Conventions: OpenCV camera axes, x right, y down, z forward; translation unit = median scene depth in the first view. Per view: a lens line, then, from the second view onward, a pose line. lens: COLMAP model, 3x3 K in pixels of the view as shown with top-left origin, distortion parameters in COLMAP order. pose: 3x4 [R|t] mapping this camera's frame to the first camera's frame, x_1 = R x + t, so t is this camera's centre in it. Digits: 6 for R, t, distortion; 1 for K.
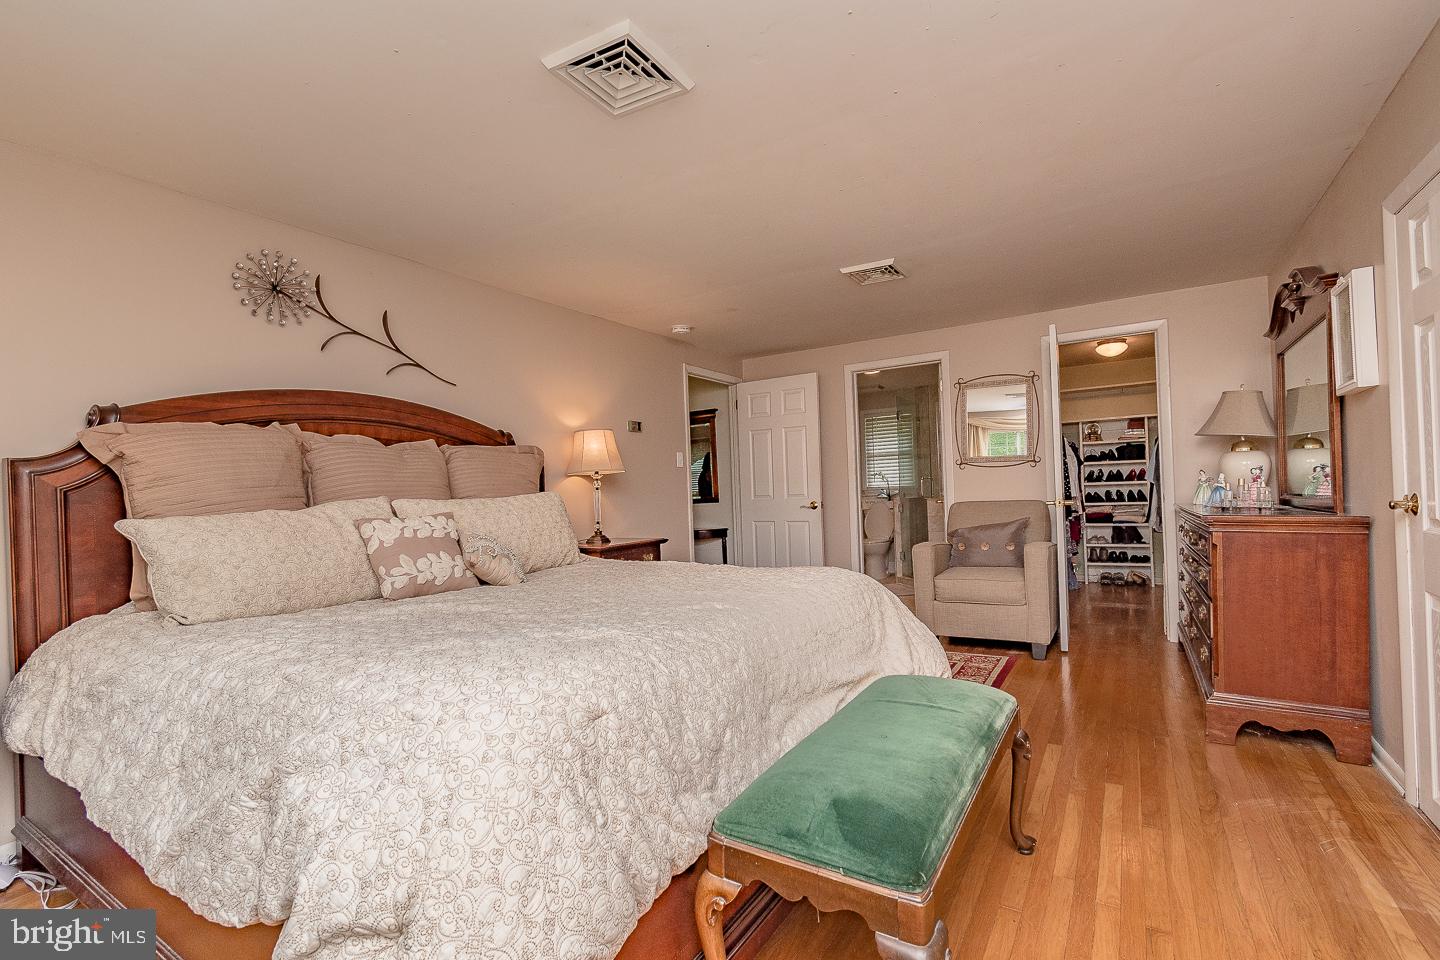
lens RADIAL K [[653.8, 0, 723.6], [0, 653.8, 485.0], [0, 0, 1]] dist [-0.001506, -0.000167]
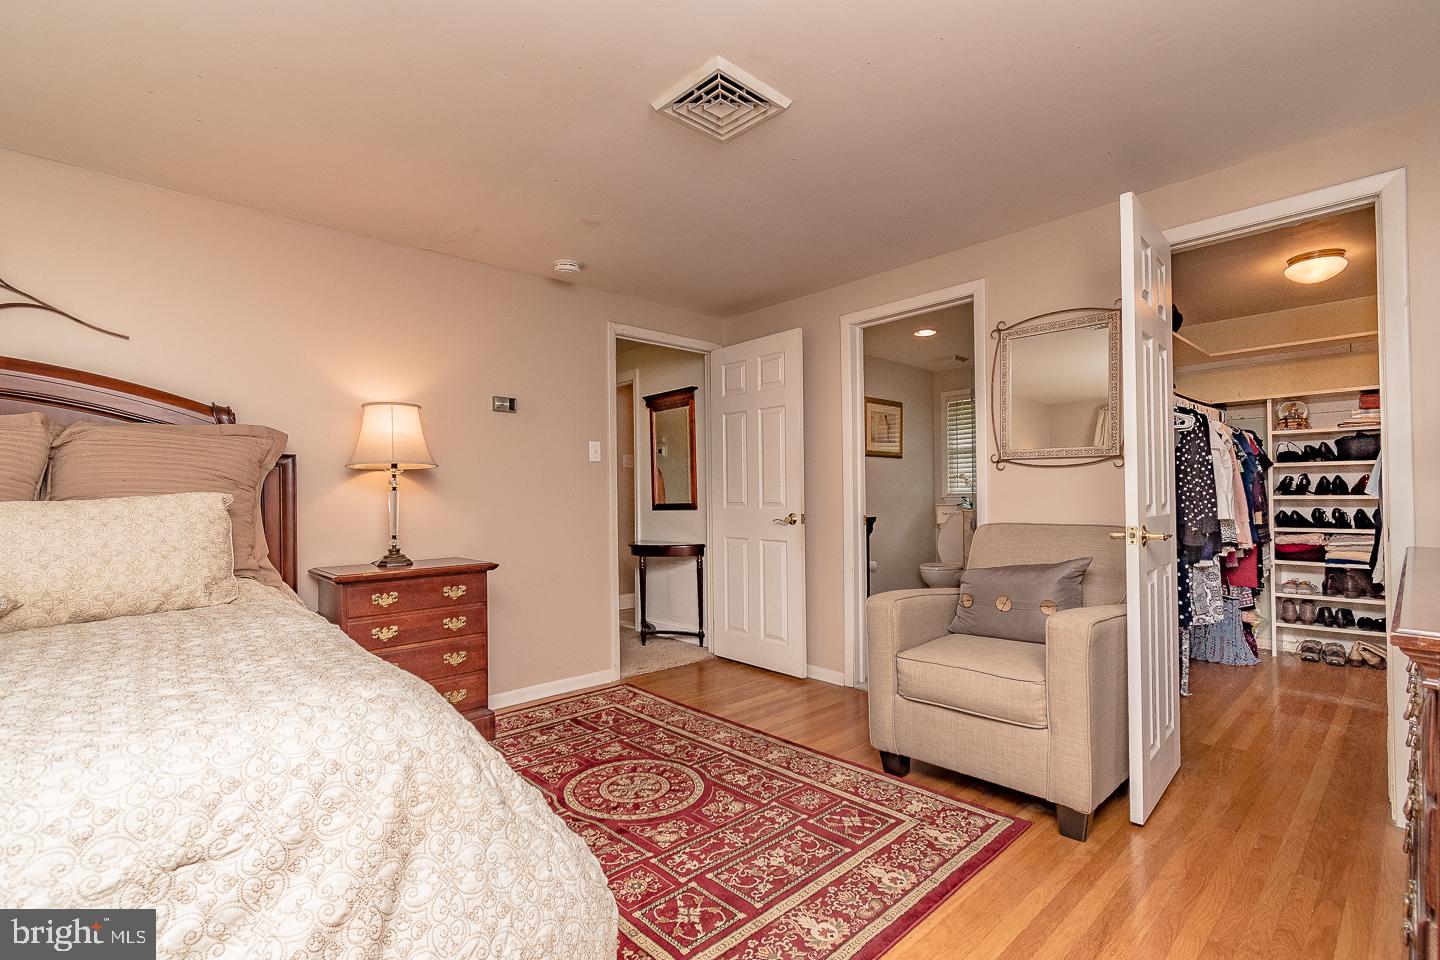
lens RADIAL K [[653.8, 0, 723.7], [0, 653.8, 487.0], [0, 0, 1]] dist [-0.001506, -0.000167]
pose [[0.965201, 0.020100, -0.260736, 0.209629], [-0.019750, 0.999797, 0.003961, -0.003871], [0.260763, 0.001326, 0.965402, 0.260570]]
